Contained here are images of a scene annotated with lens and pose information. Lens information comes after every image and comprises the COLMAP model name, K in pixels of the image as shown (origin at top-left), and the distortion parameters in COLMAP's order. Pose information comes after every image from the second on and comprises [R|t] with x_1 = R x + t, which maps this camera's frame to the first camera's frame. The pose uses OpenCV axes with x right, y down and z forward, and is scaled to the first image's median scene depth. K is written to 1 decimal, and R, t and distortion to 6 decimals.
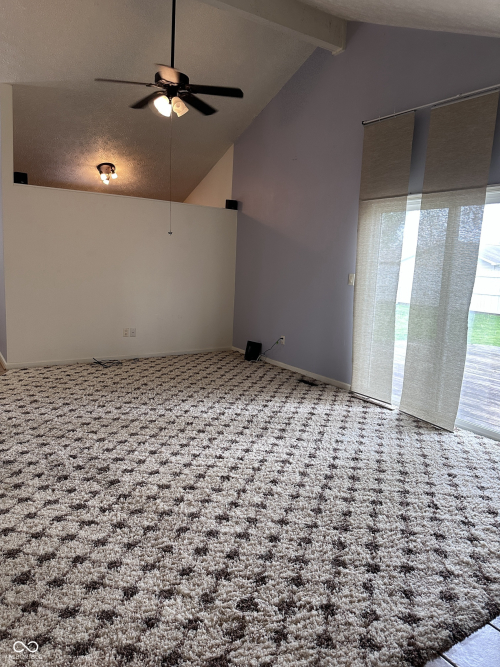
lens RADIAL K [[465.2, 0, 252.6], [0, 465.2, 331.7], [0, 0, 1]] dist [0.132978, -0.217466]
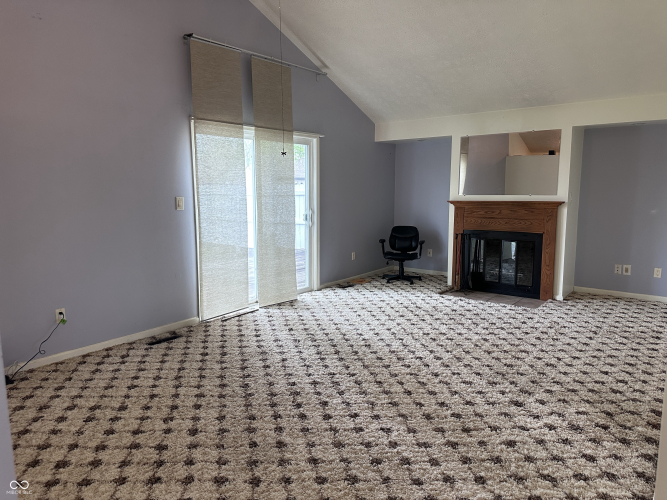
lens RADIAL K [[465.2, 0, 337.0], [0, 465.2, 247.7], [0, 0, 1]] dist [0.132978, -0.217466]
pose [[-0.307367, -0.168556, 0.936544, -0.887212], [0.131333, 0.967255, 0.217186, -0.224491], [-0.942485, 0.189755, -0.275165, 1.187758]]
